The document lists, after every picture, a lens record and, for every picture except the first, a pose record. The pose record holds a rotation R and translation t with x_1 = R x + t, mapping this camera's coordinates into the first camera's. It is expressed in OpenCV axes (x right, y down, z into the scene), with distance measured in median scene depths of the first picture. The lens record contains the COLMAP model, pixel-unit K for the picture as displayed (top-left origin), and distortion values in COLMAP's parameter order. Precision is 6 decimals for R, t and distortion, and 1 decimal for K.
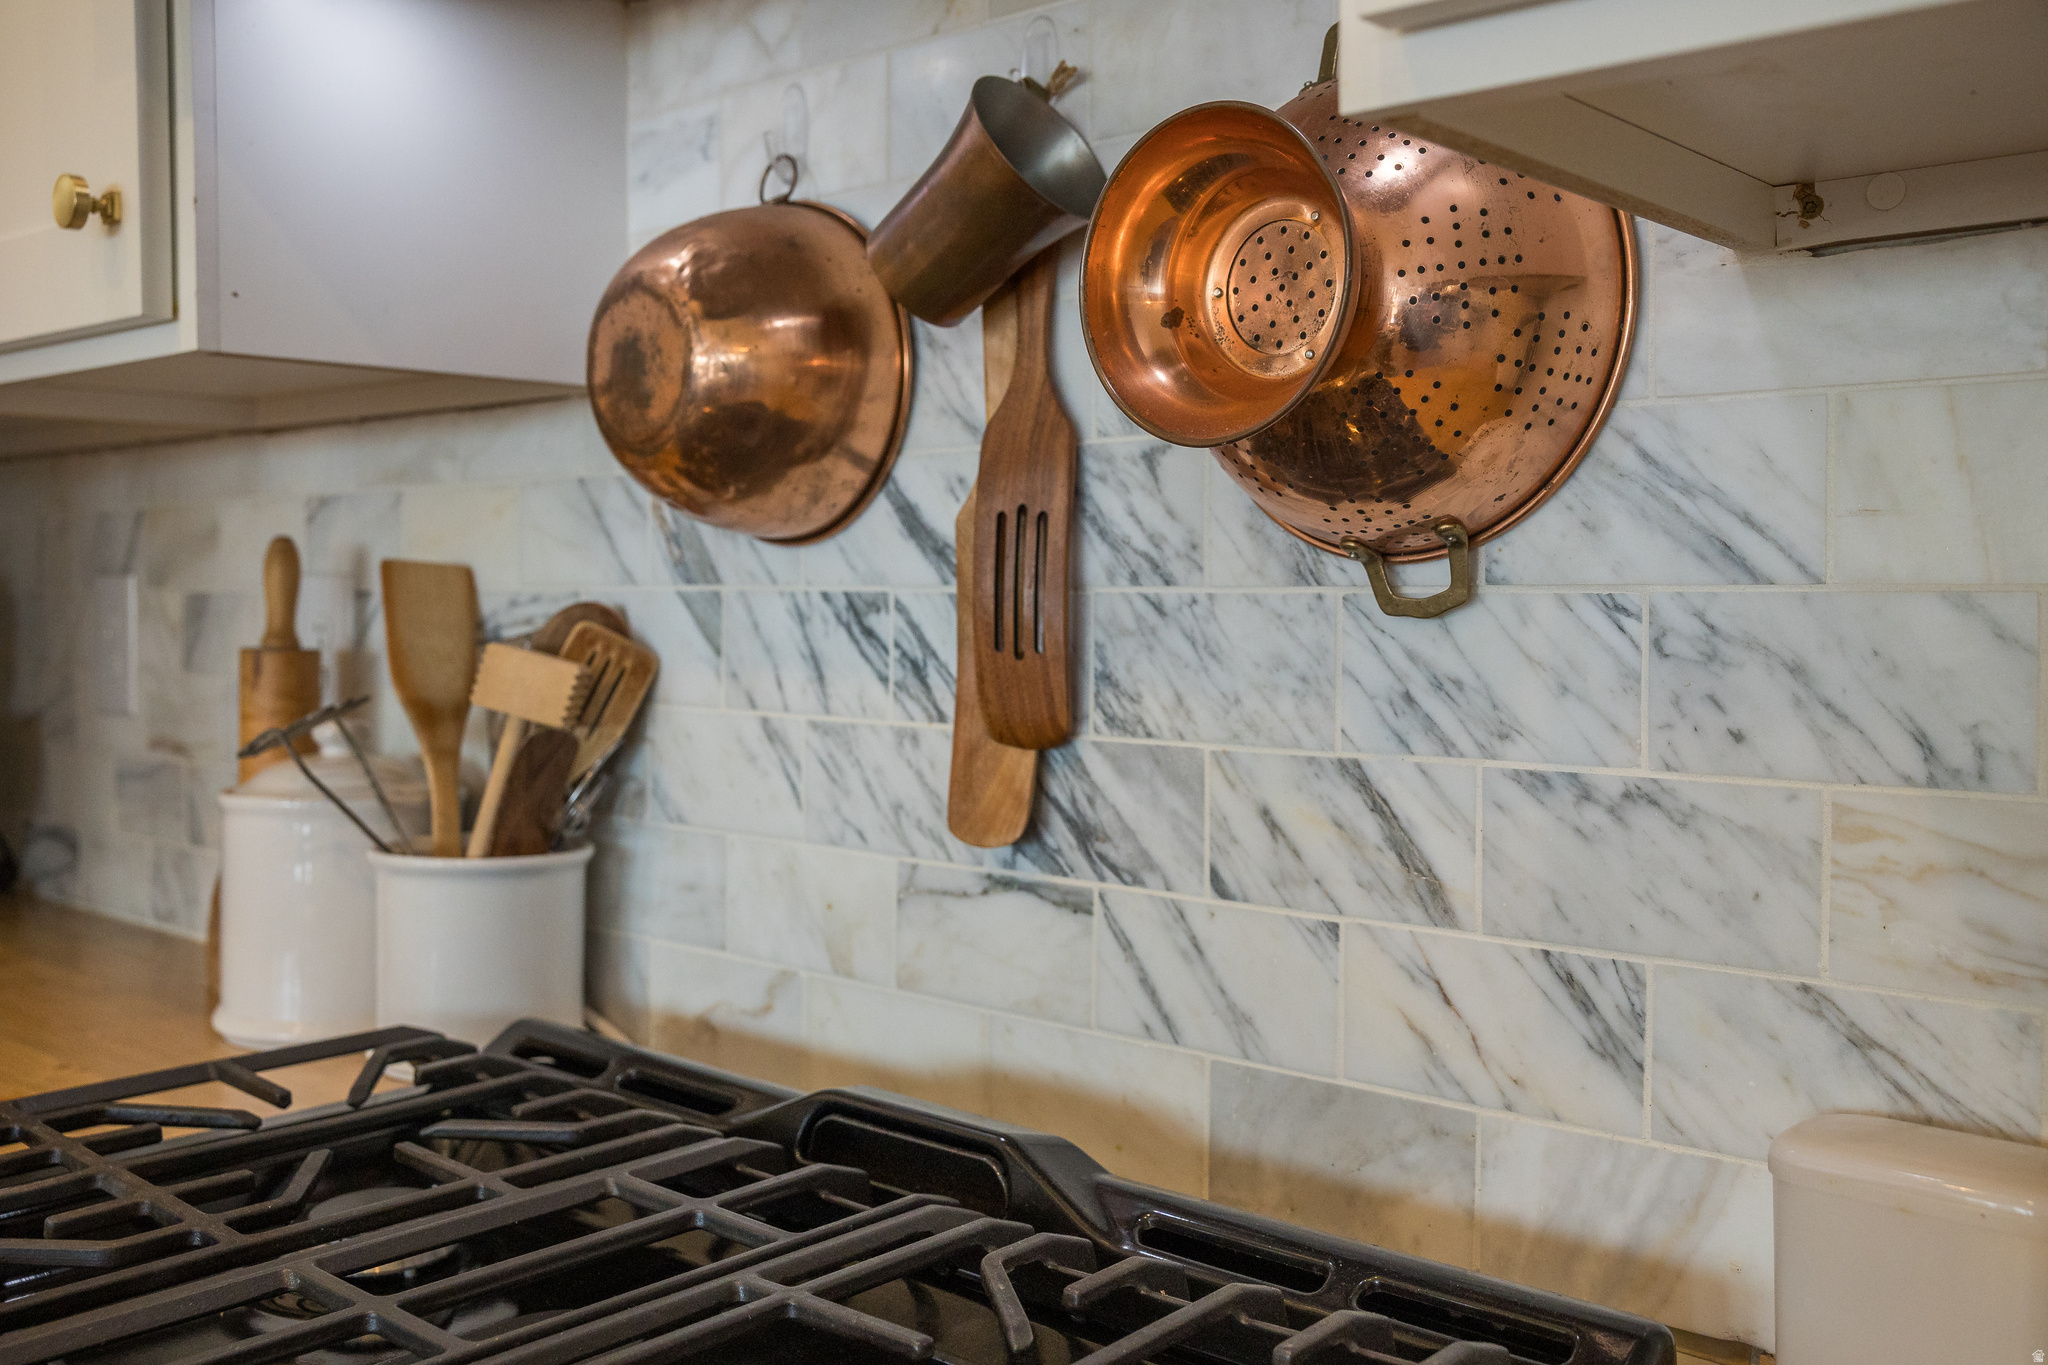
lens RADIAL K [[1901.6, 0, 1017.3], [0, 1901.6, 678.9], [0, 0, 1]] dist [-0.011036, 0.000000]
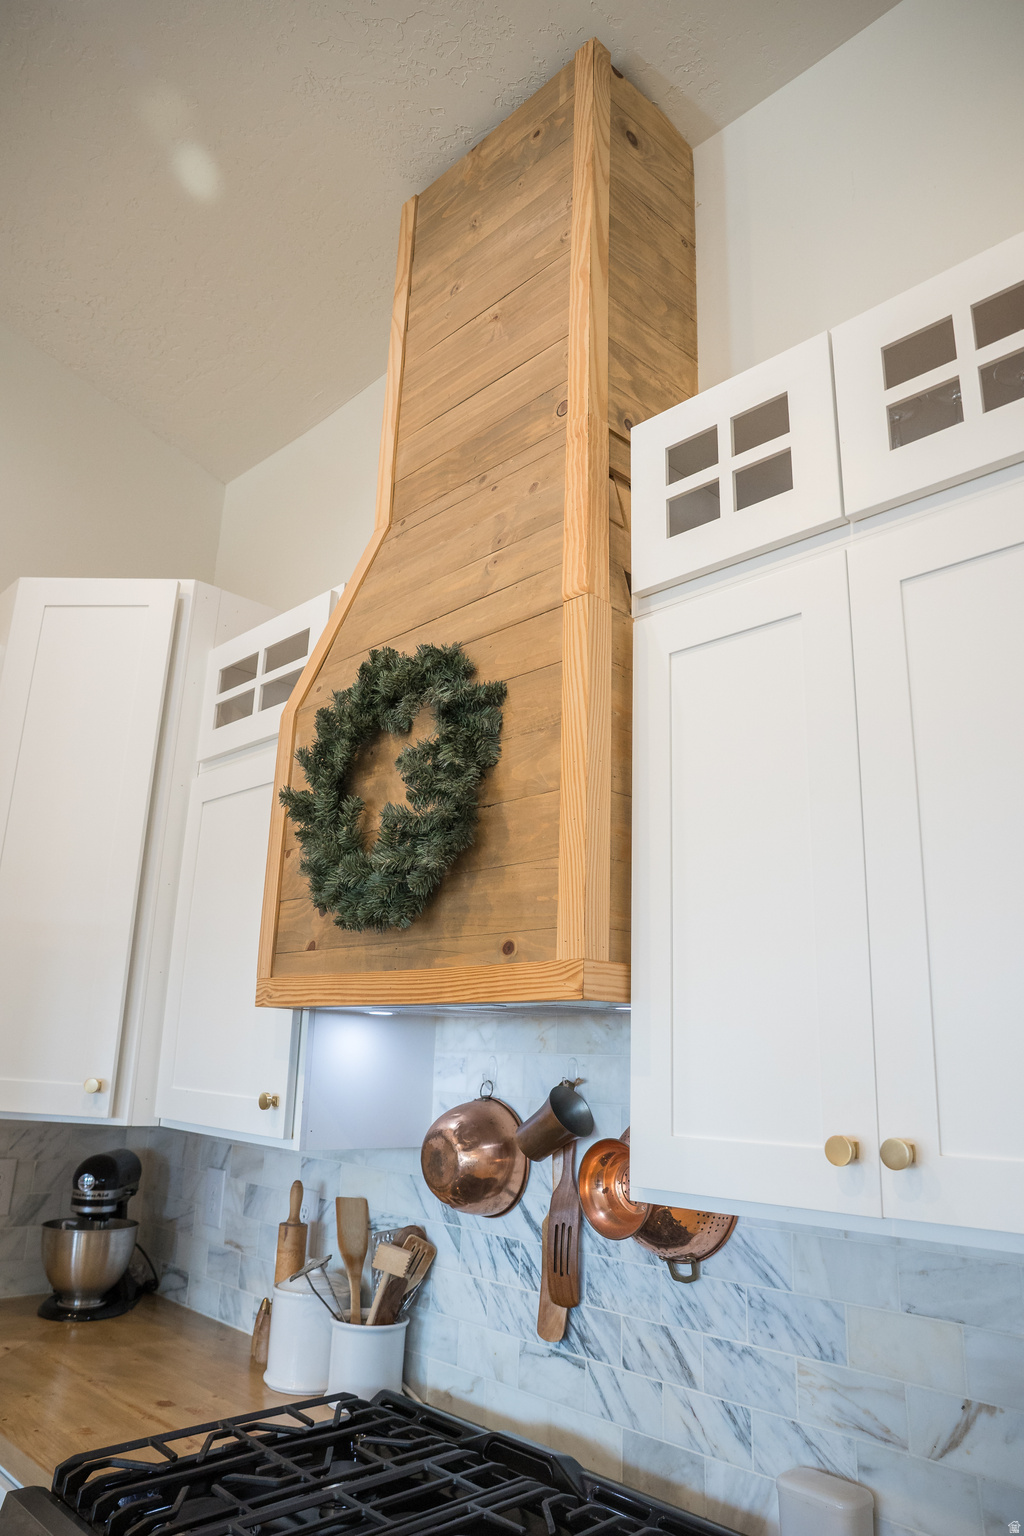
lens RADIAL K [[1060.0, 0, 506.8], [0, 1060.0, 755.6], [0, 0, 1]] dist [-0.081371, 0.054361]
pose [[0.996563, 0.005368, -0.082667, 0.046777], [-0.031110, 0.949111, -0.313401, -0.274933], [0.076778, 0.314895, 0.946016, -0.839797]]
